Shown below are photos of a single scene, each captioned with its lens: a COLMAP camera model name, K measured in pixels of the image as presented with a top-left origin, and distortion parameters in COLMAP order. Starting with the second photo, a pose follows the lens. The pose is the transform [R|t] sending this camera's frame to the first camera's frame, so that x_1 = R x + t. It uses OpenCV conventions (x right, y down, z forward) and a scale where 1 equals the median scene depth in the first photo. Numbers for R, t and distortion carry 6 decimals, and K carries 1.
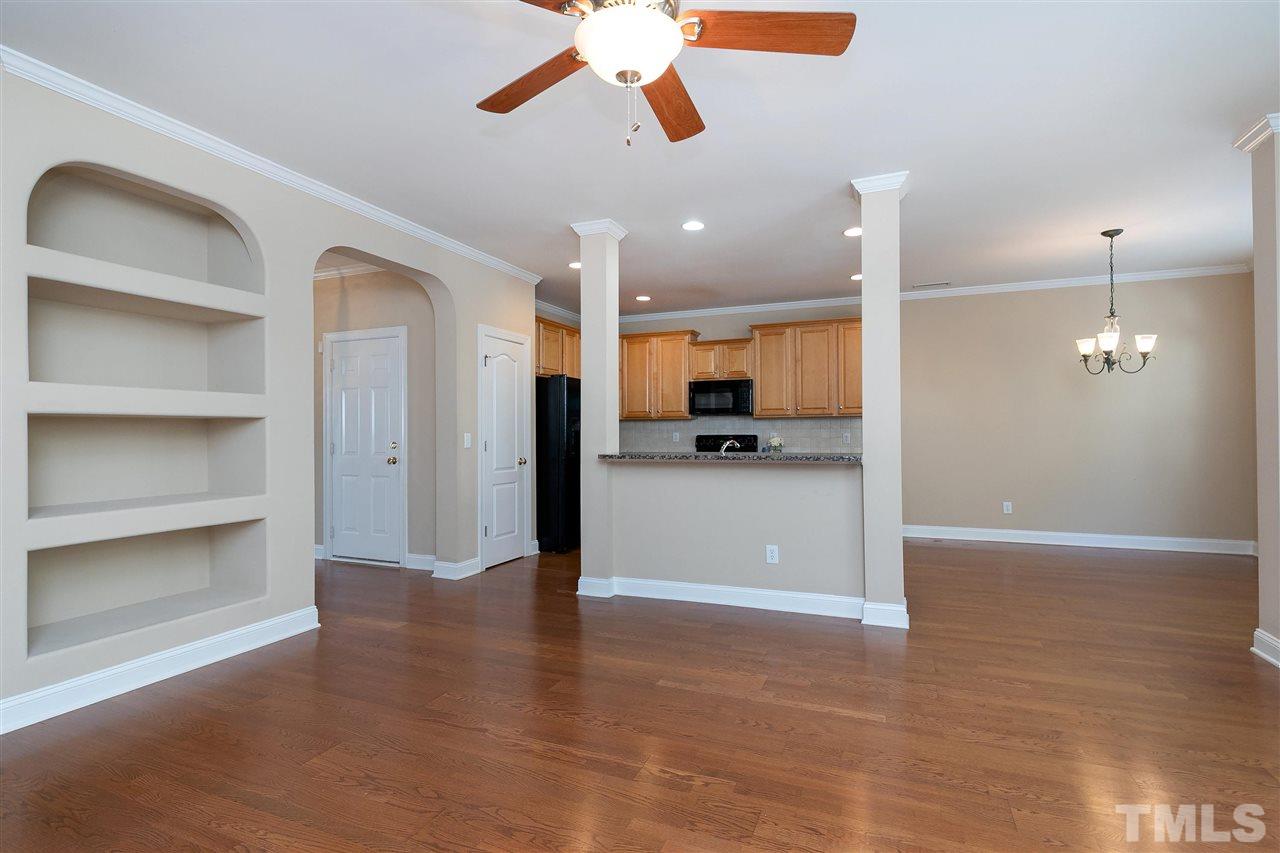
lens RADIAL K [[620.9, 0, 611.2], [0, 620.9, 423.2], [0, 0, 1]] dist [0.002105, 0.000388]
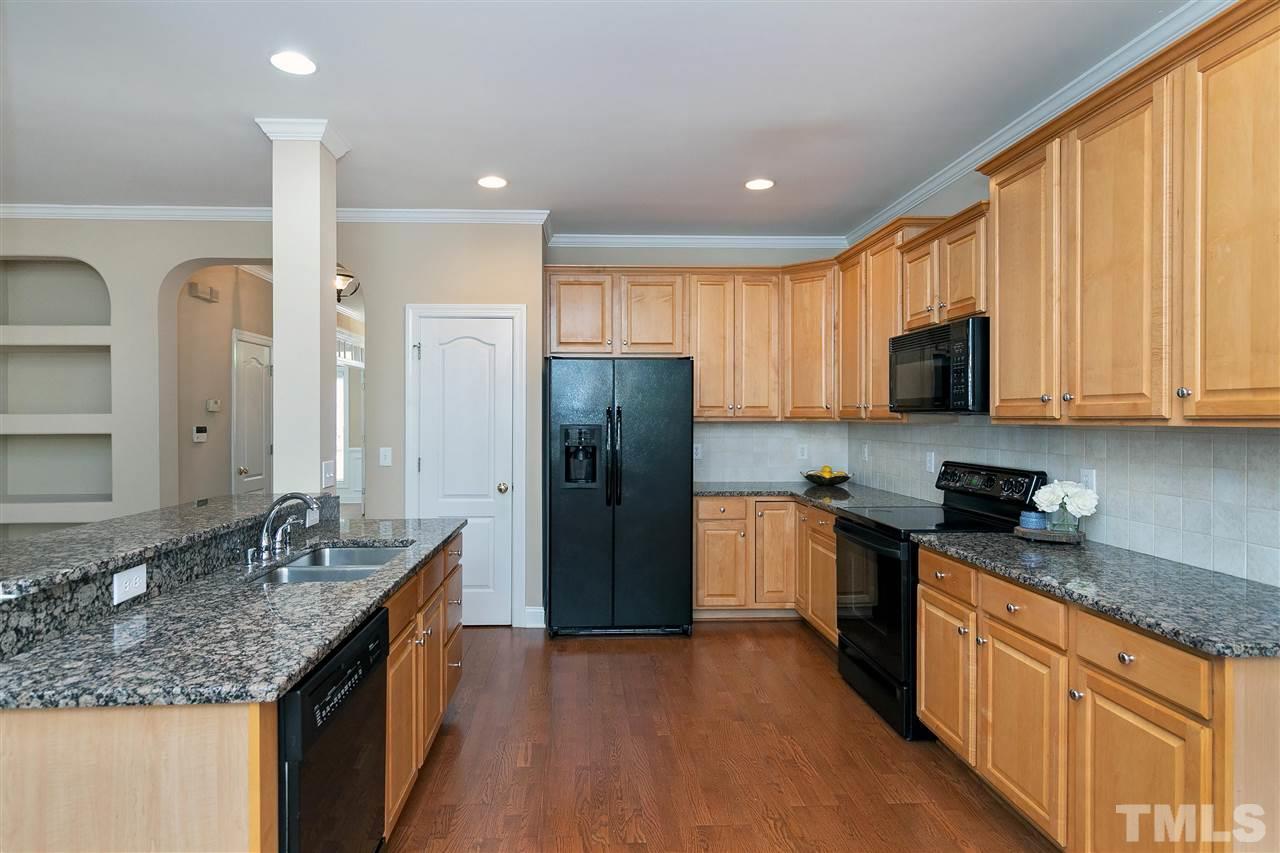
lens RADIAL K [[696.2, 0, 605.0], [0, 696.2, 416.9], [0, 0, 1]] dist [0.005559, 0.001905]
pose [[0.427917, 0.004016, -0.903809, 0.649323], [0.012363, 0.999871, 0.010297, -0.026310], [0.903733, -0.015580, 0.427812, 0.825195]]
